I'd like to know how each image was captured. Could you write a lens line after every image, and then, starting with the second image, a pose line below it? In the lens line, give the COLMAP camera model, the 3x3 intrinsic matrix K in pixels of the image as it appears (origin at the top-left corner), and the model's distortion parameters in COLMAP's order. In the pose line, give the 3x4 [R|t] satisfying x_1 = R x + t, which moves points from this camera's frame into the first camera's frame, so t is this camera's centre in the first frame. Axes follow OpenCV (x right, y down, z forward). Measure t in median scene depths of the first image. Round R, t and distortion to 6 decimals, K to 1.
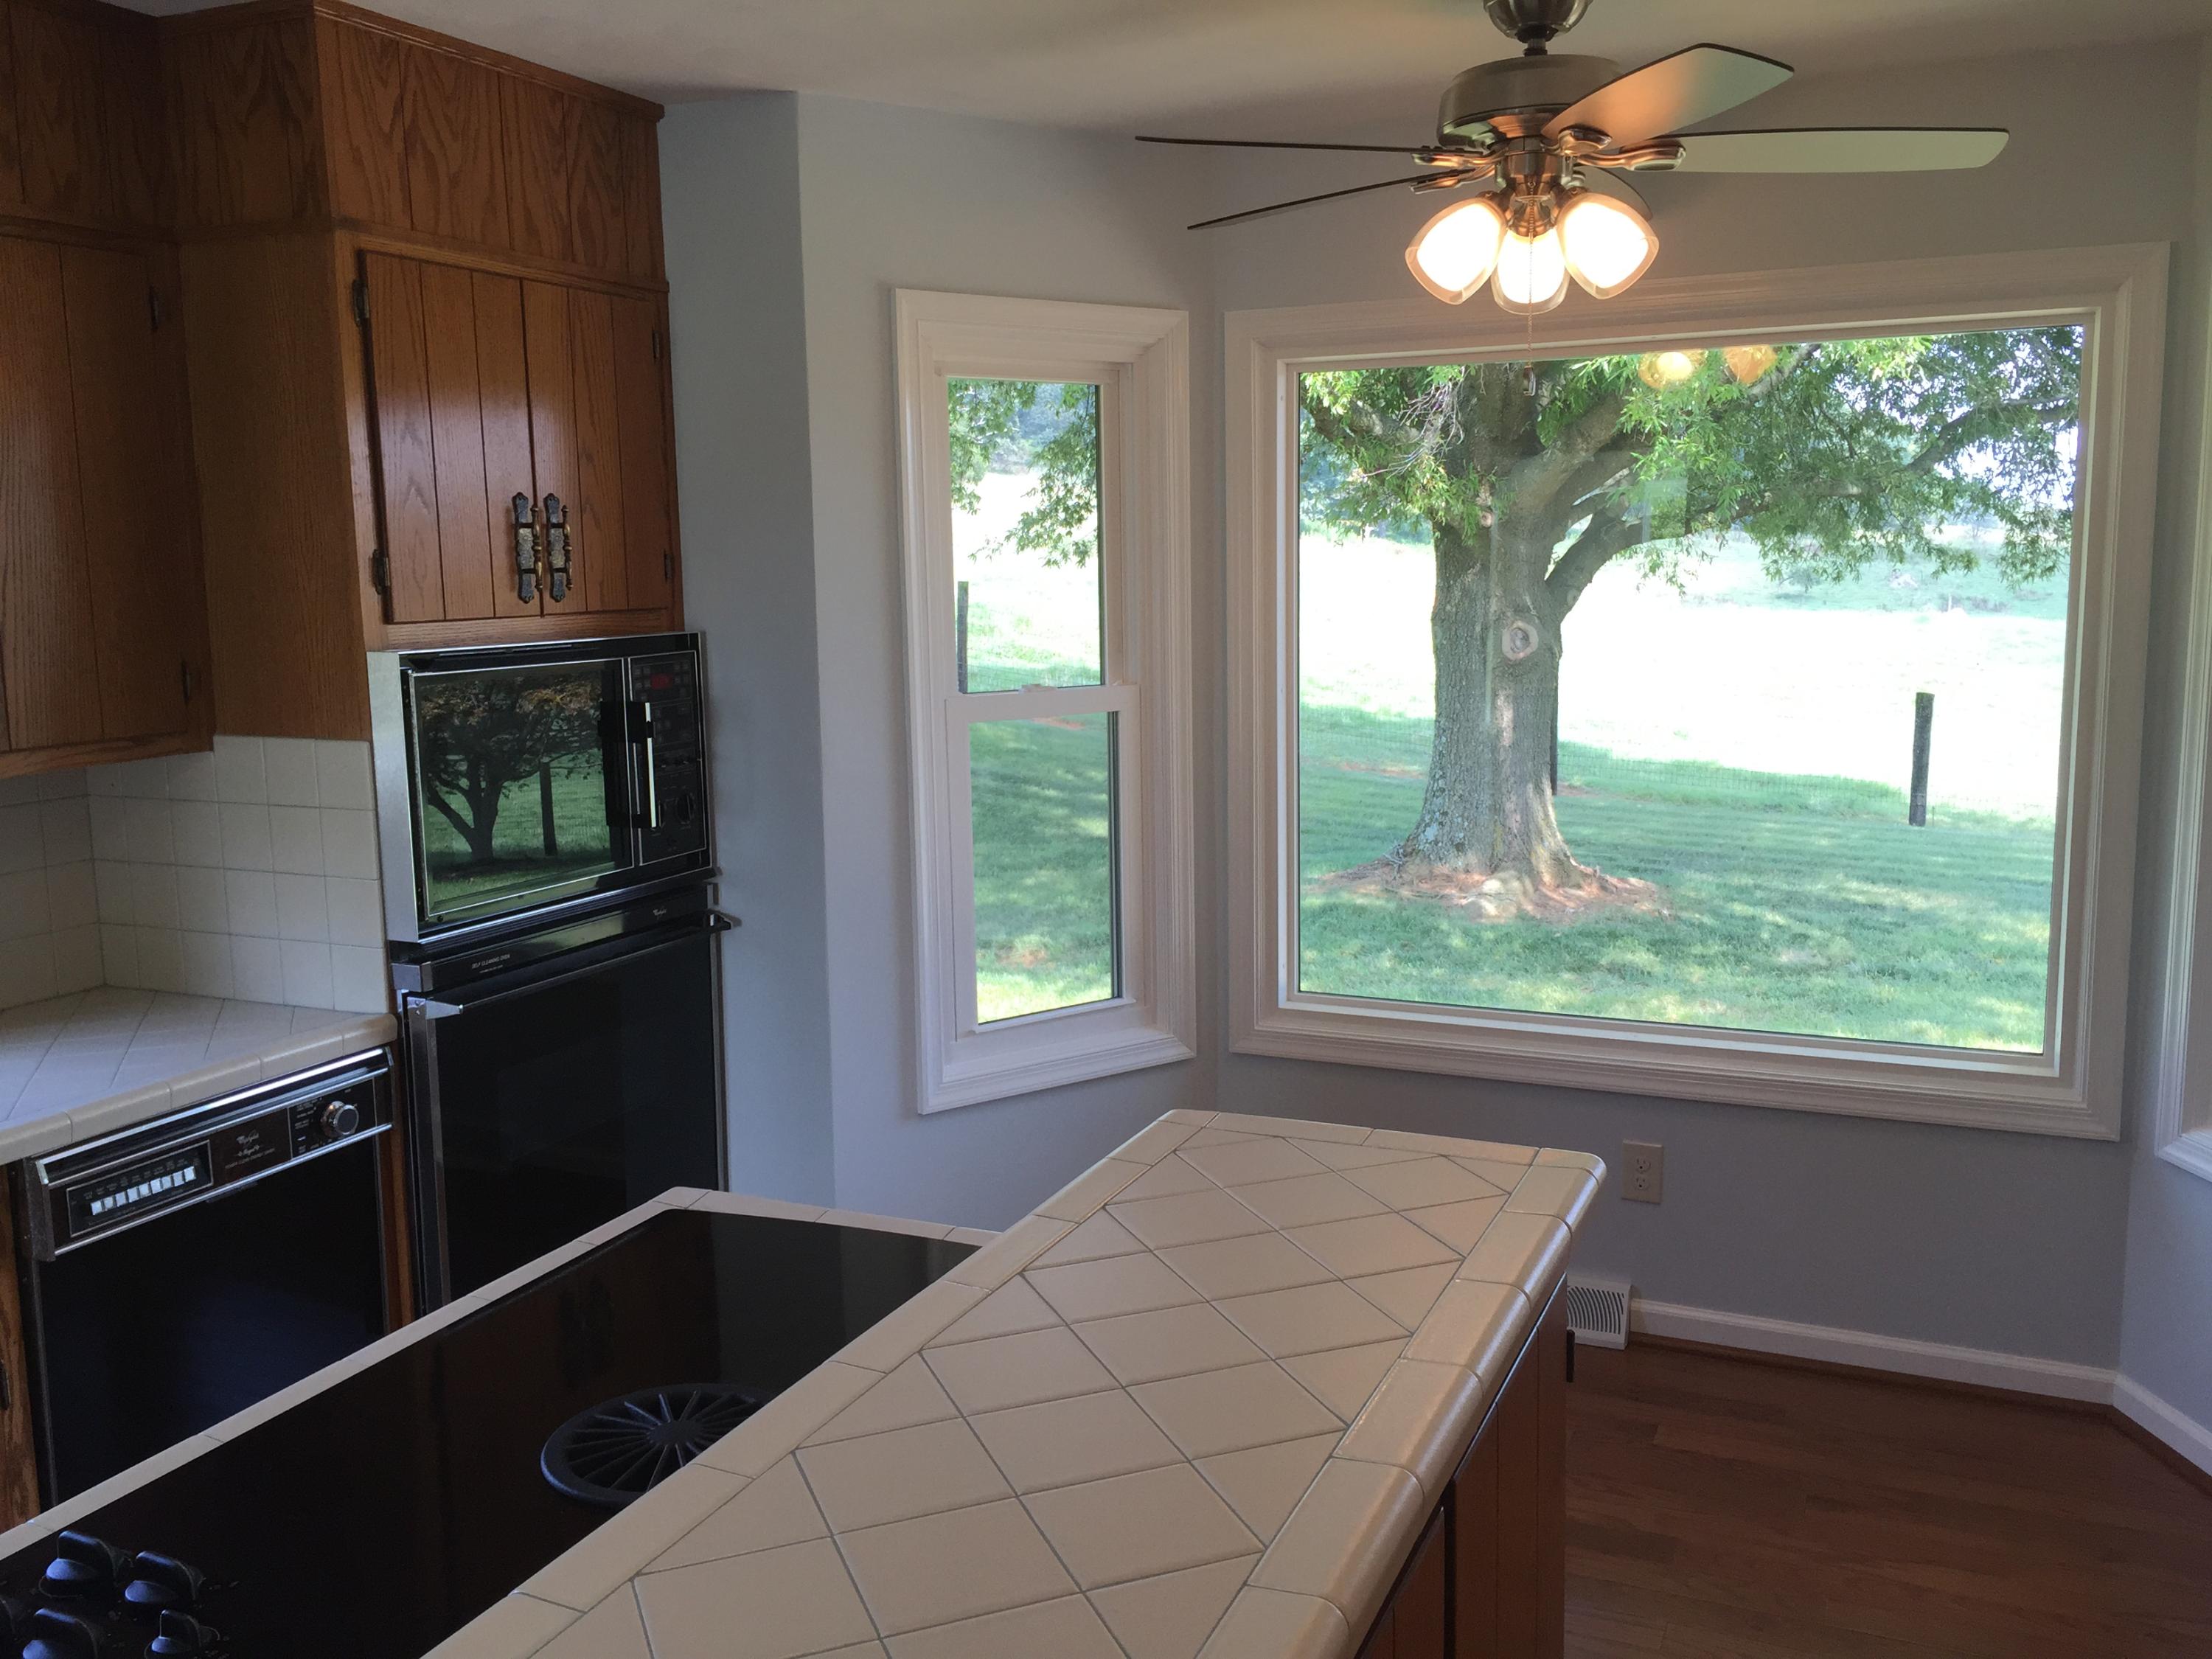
lens RADIAL K [[1951.9, 0, 1106.0], [0, 1951.9, 829.5], [0, 0, 1]] dist [0.008932, 0.180767]
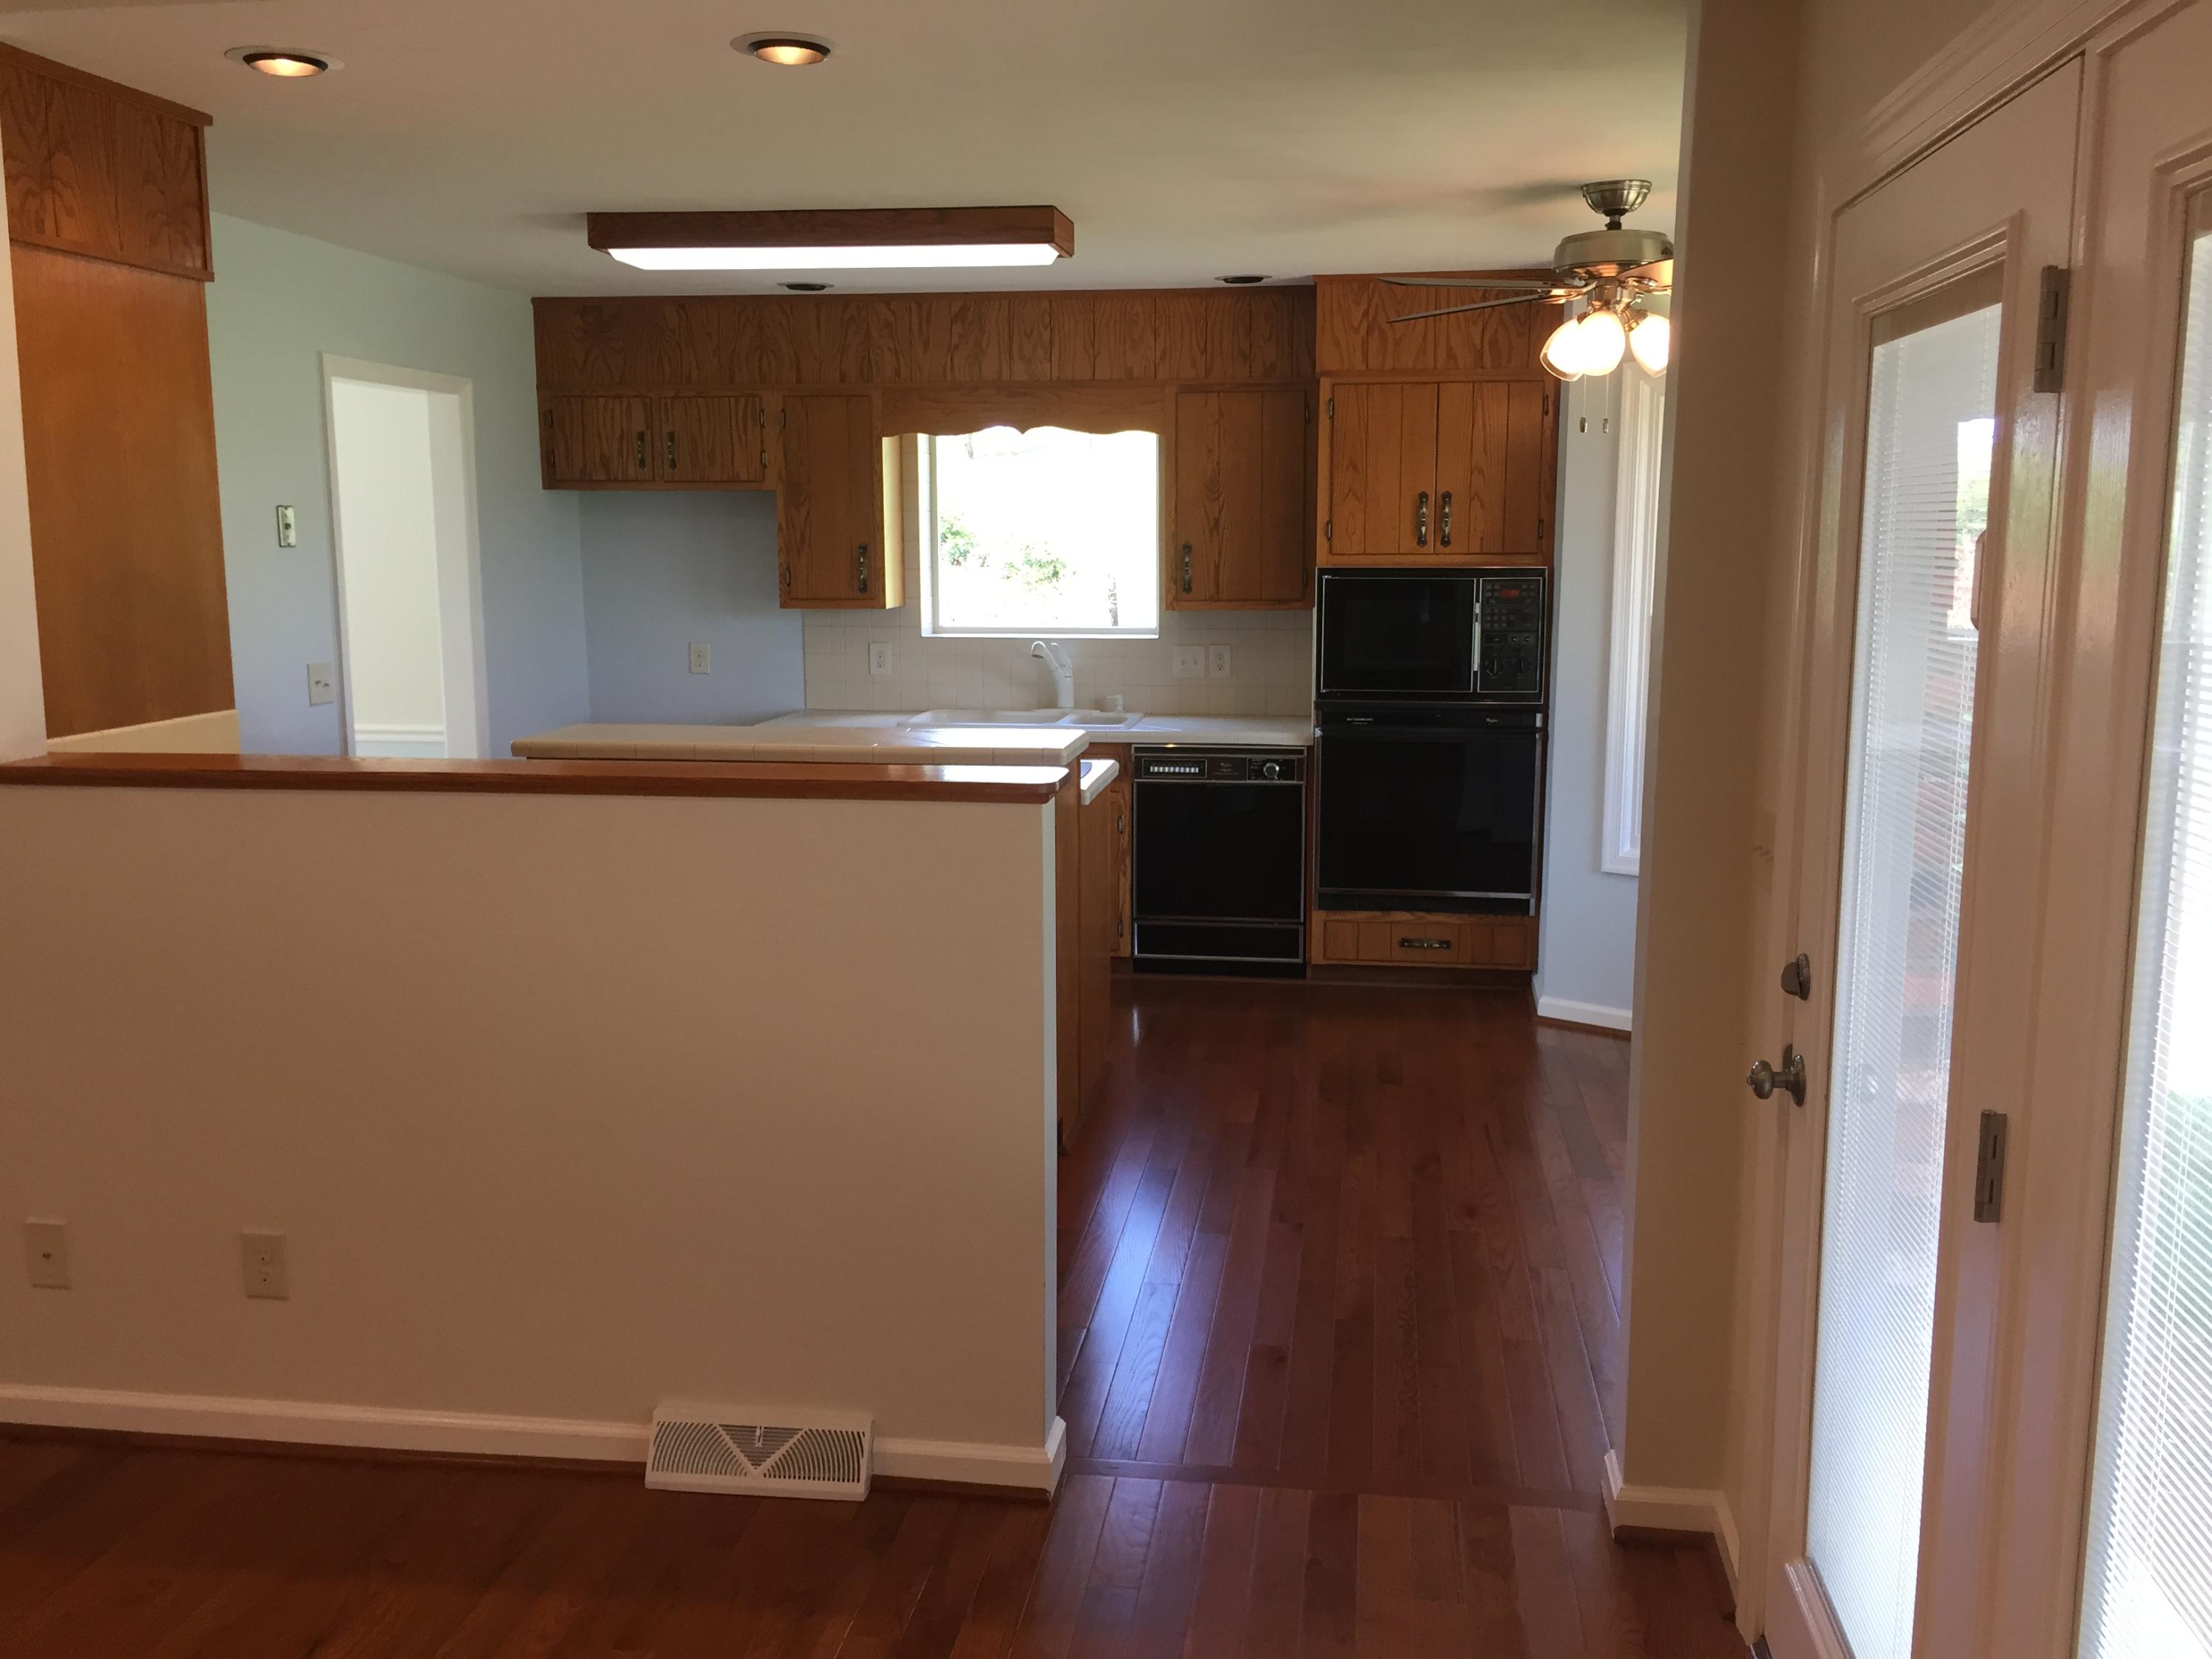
lens RADIAL K [[1951.9, 0, 1106.0], [0, 1951.9, 829.5], [0, 0, 1]] dist [0.008932, 0.180767]
pose [[0.272897, 0.169260, -0.947037, 1.647780], [-0.144576, 0.980437, 0.133569, -0.058341], [0.951118, 0.100468, 0.292029, 0.167430]]
